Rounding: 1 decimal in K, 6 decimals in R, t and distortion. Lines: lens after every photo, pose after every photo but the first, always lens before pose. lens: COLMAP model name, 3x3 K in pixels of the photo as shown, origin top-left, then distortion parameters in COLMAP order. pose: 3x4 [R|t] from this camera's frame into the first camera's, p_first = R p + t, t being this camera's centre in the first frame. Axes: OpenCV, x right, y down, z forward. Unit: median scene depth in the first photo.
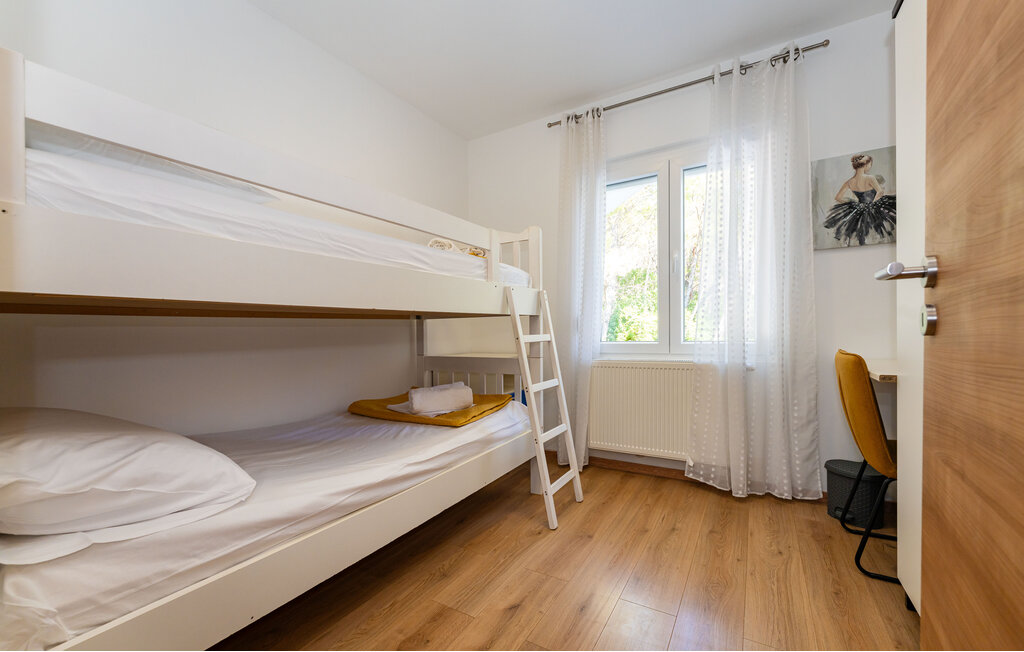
lens RADIAL K [[412.8, 0, 510.9], [0, 412.8, 330.9], [0, 0, 1]] dist [0.000490, 0.000146]
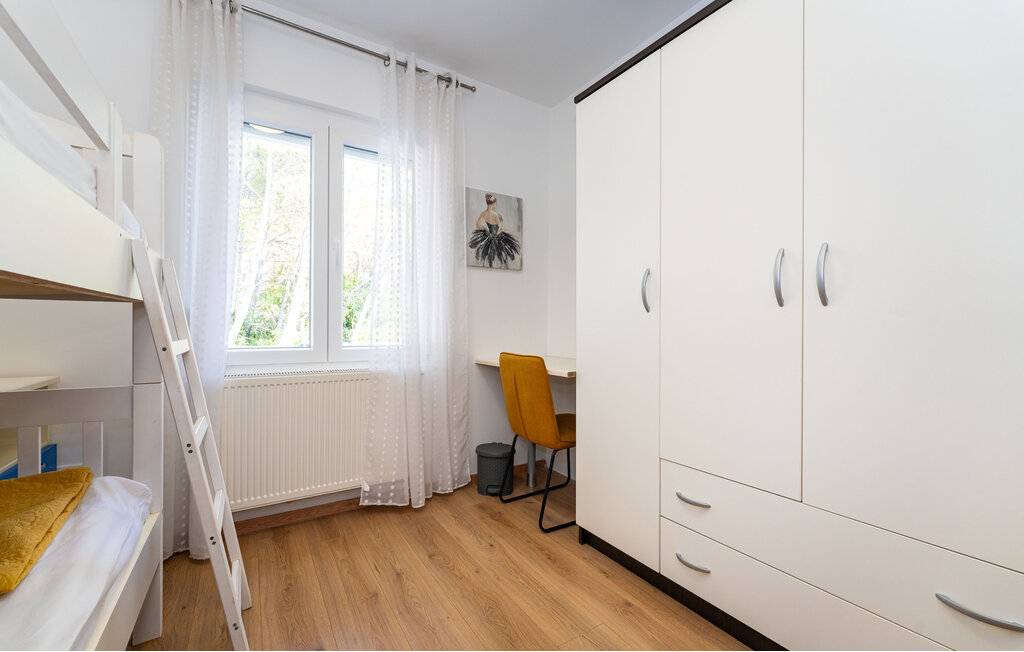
lens RADIAL K [[412.8, 0, 510.9], [0, 412.8, 330.9], [0, 0, 1]] dist [0.000490, 0.000146]
pose [[0.448965, 0.015759, 0.893411, -0.224430], [-0.016463, 0.999821, -0.009363, -0.005339], [-0.893398, -0.010505, 0.449143, 0.379154]]
